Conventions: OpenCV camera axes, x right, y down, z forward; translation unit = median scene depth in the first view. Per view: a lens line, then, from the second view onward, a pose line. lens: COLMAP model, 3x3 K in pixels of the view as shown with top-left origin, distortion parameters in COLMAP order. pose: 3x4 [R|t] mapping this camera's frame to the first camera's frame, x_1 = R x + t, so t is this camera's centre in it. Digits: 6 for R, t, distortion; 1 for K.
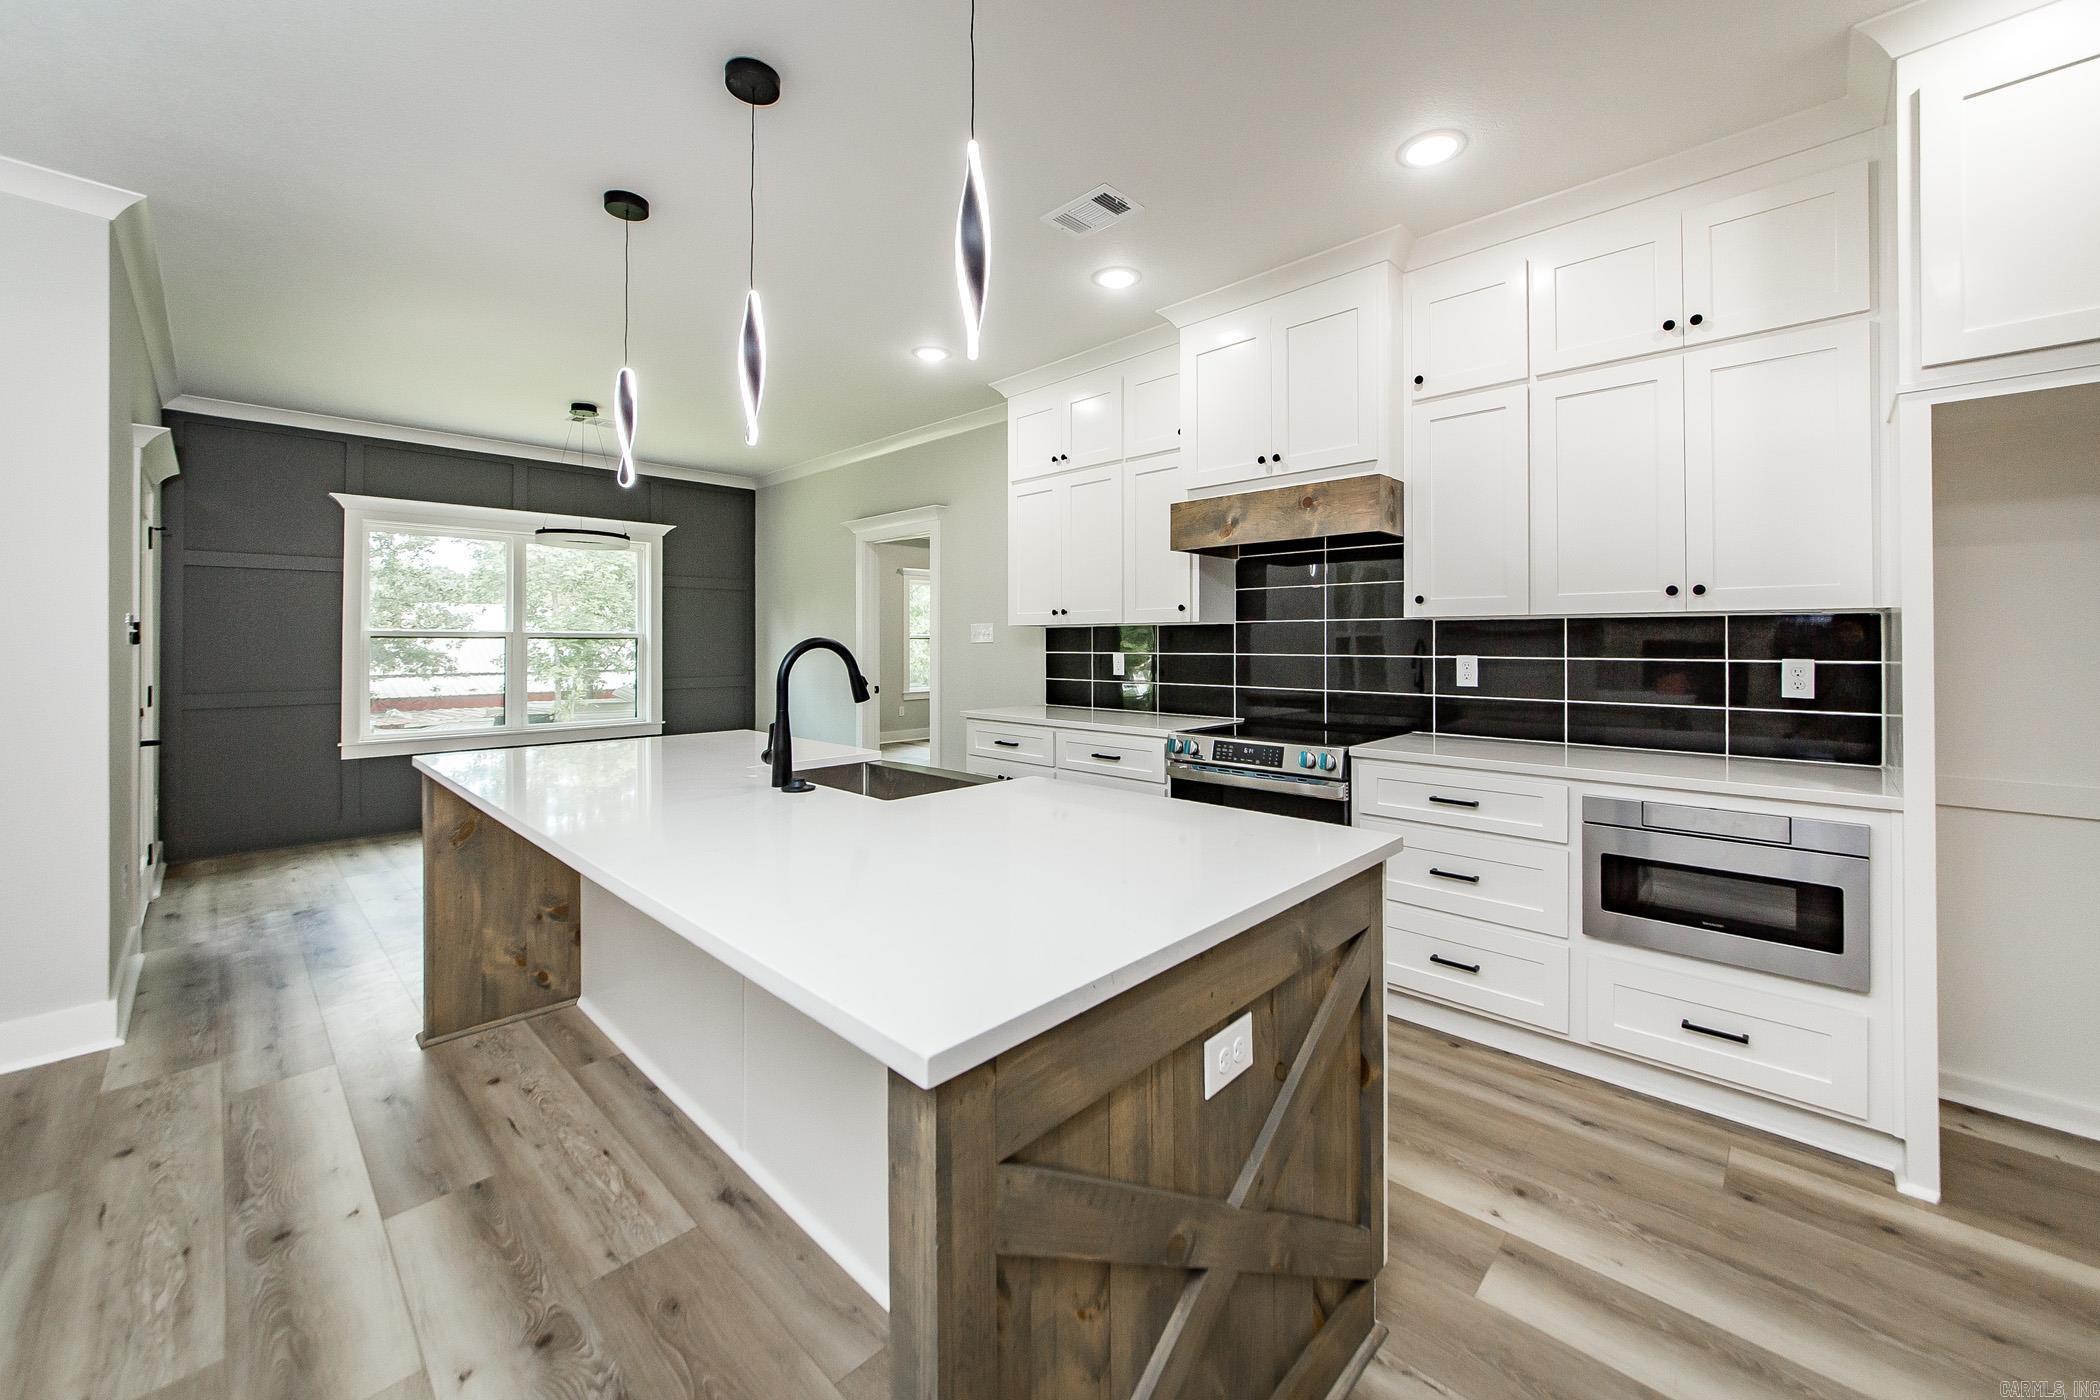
lens RADIAL K [[805.2, 0, 1074.2], [0, 805.2, 635.7], [0, 0, 1]] dist [-0.000746, 0.000099]
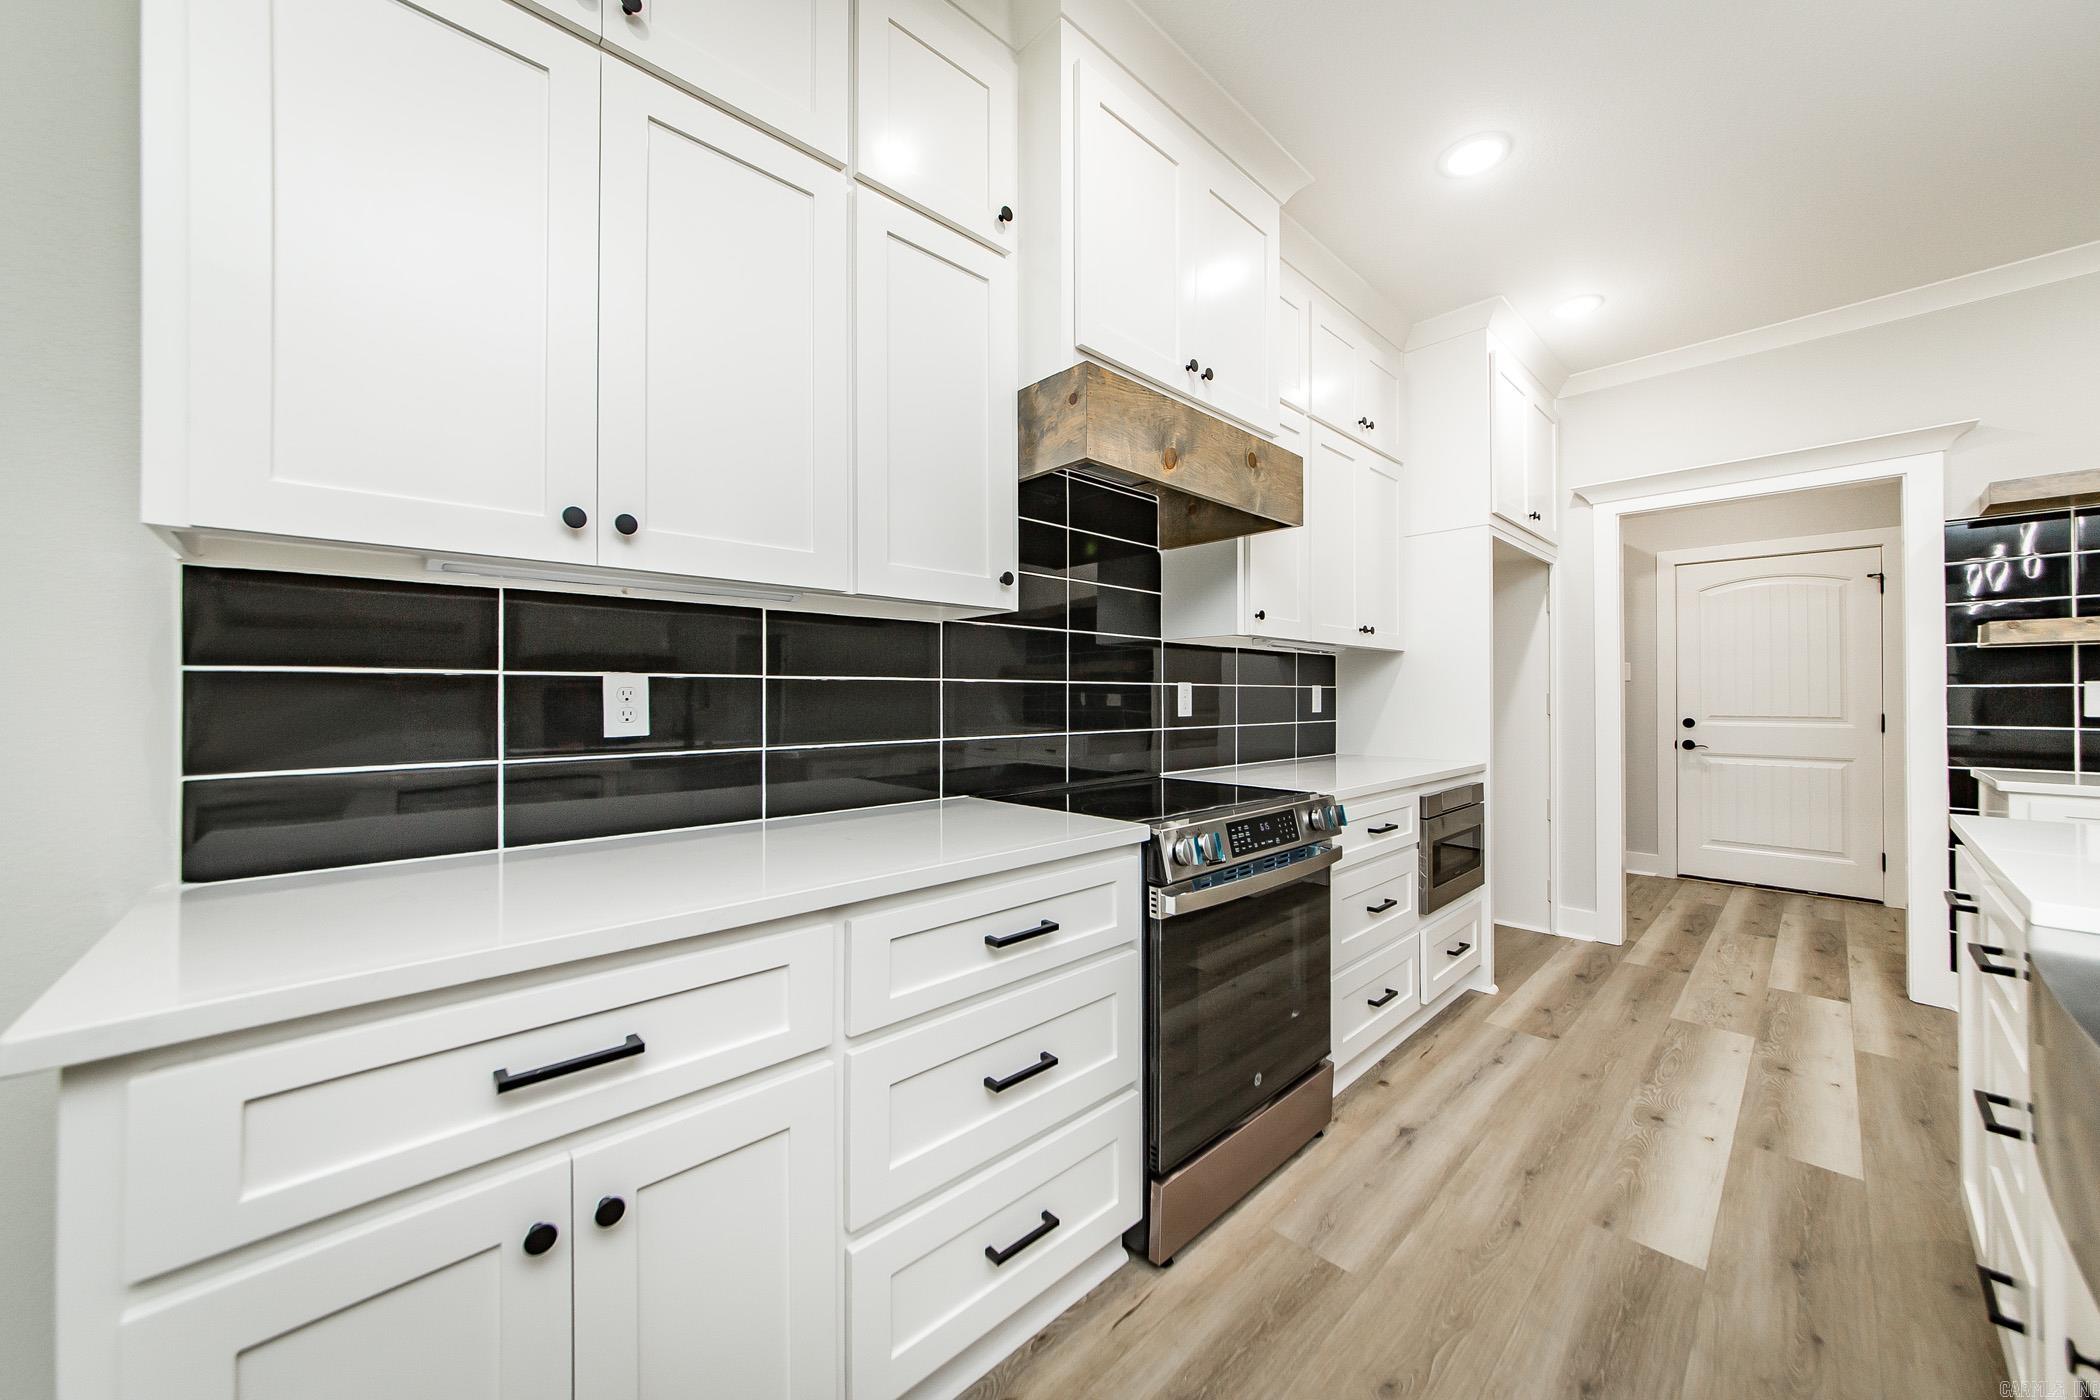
lens RADIAL K [[752.9, 0, 1054.7], [0, 752.9, 690.3], [0, 0, 1]] dist [-0.007622, 0.000193]
pose [[0.054896, 0.009862, 0.998443, -0.430369], [-0.006017, 0.999936, -0.009546, 0.049859], [-0.998474, -0.005483, 0.054952, 1.295649]]
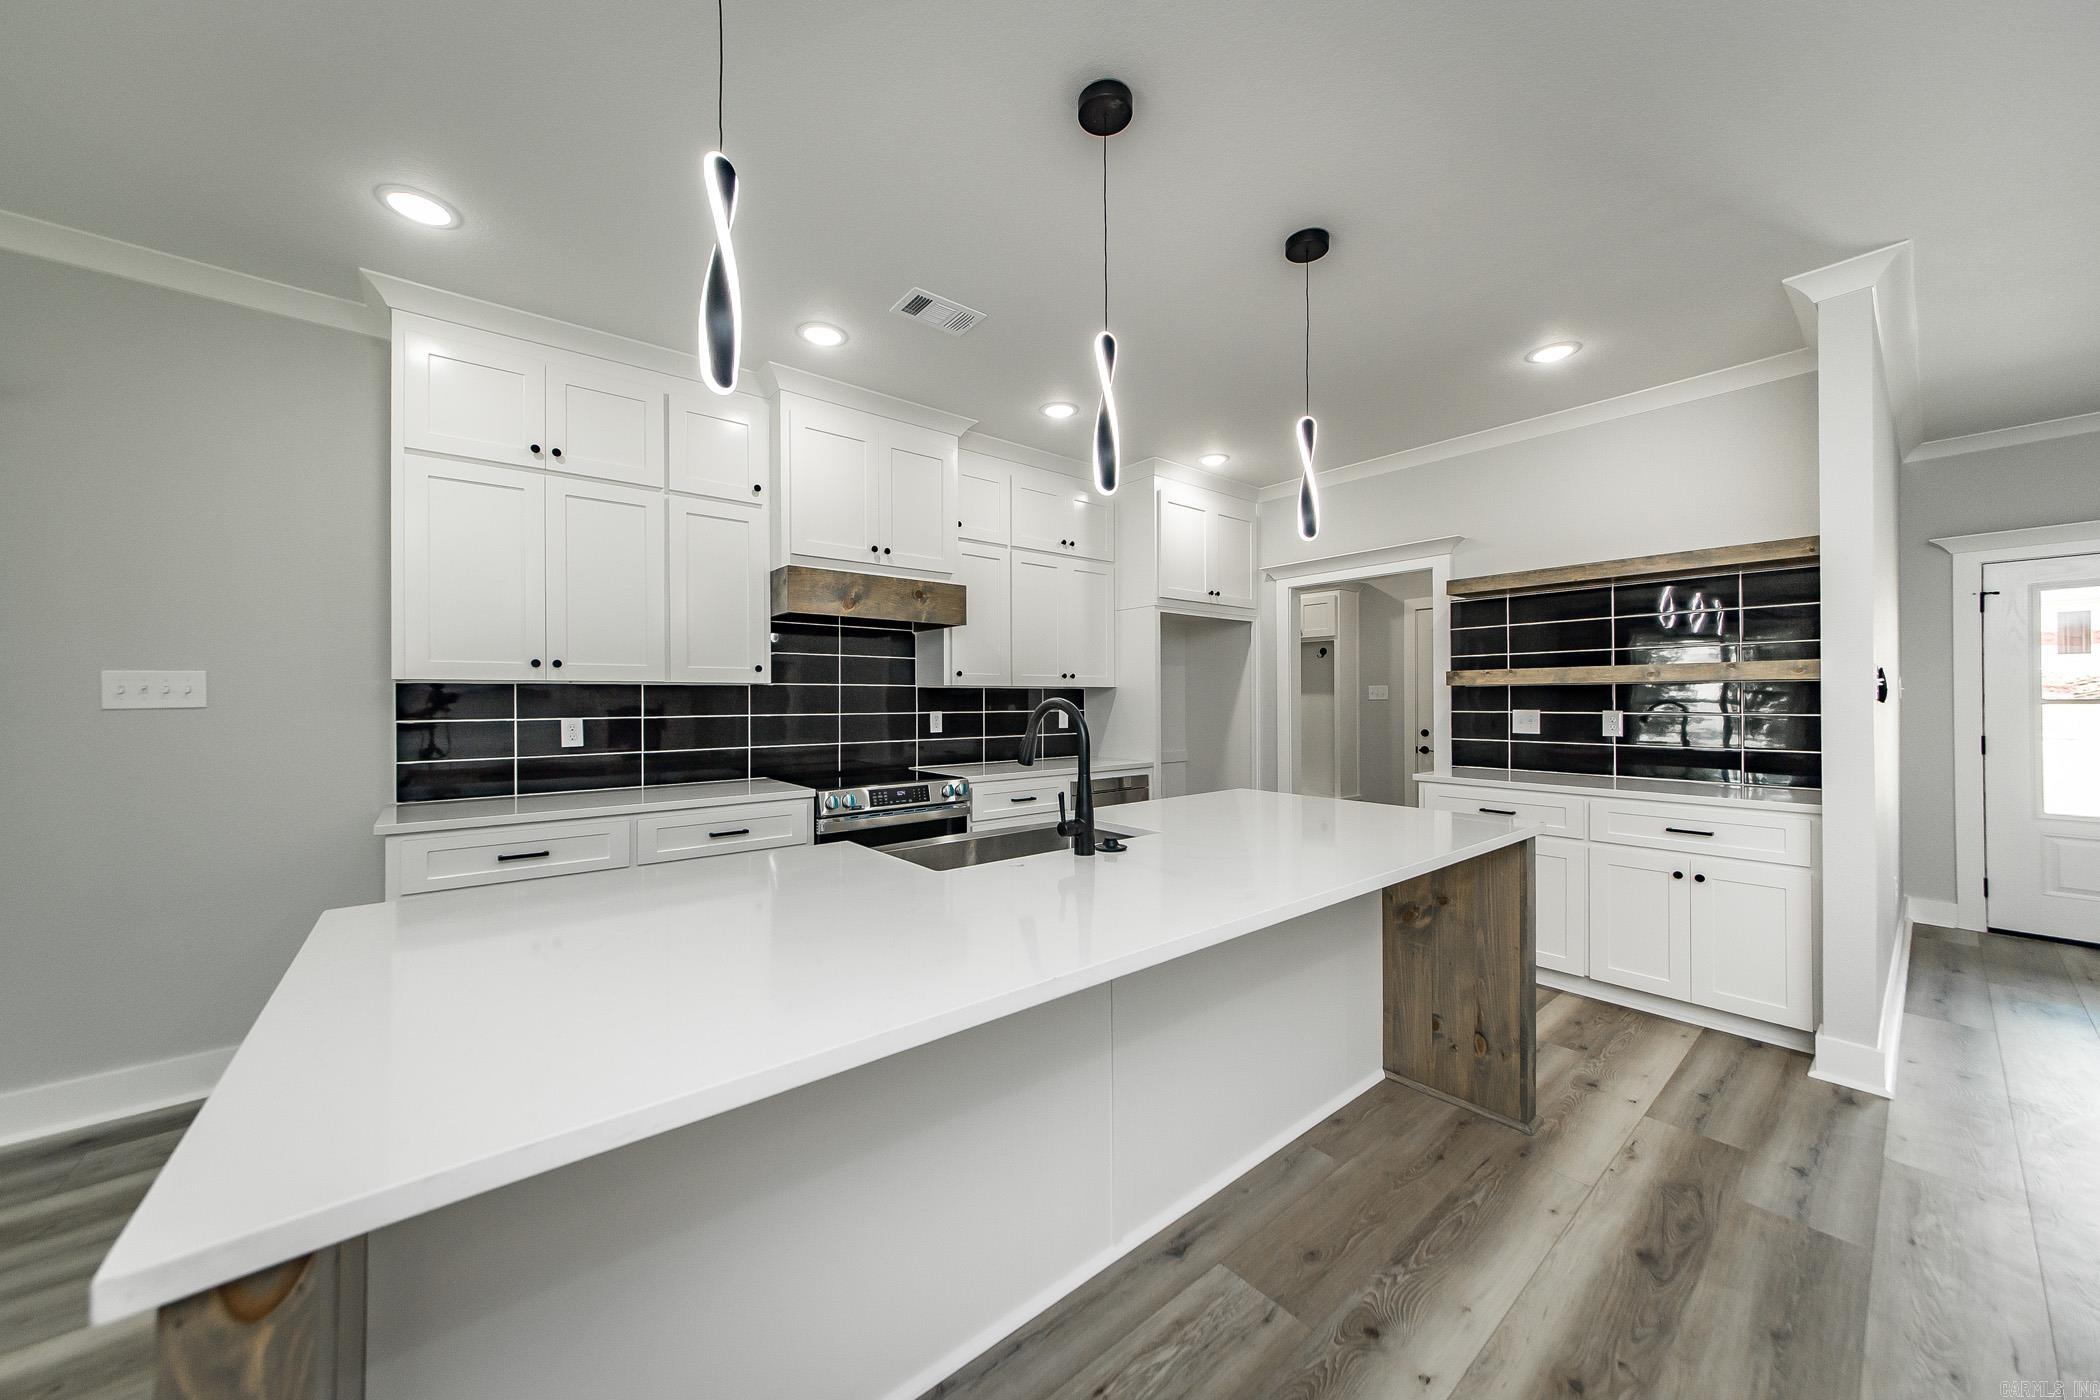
lens RADIAL K [[730.5, 0, 1045.0], [0, 730.5, 698.9], [0, 0, 1]] dist [0.000691, 0.000009]
pose [[0.134862, 0.002650, 0.990861, -0.958451], [-0.002475, 0.999994, -0.002337, 0.004532], [-0.990861, -0.002137, 0.134868, 0.732166]]
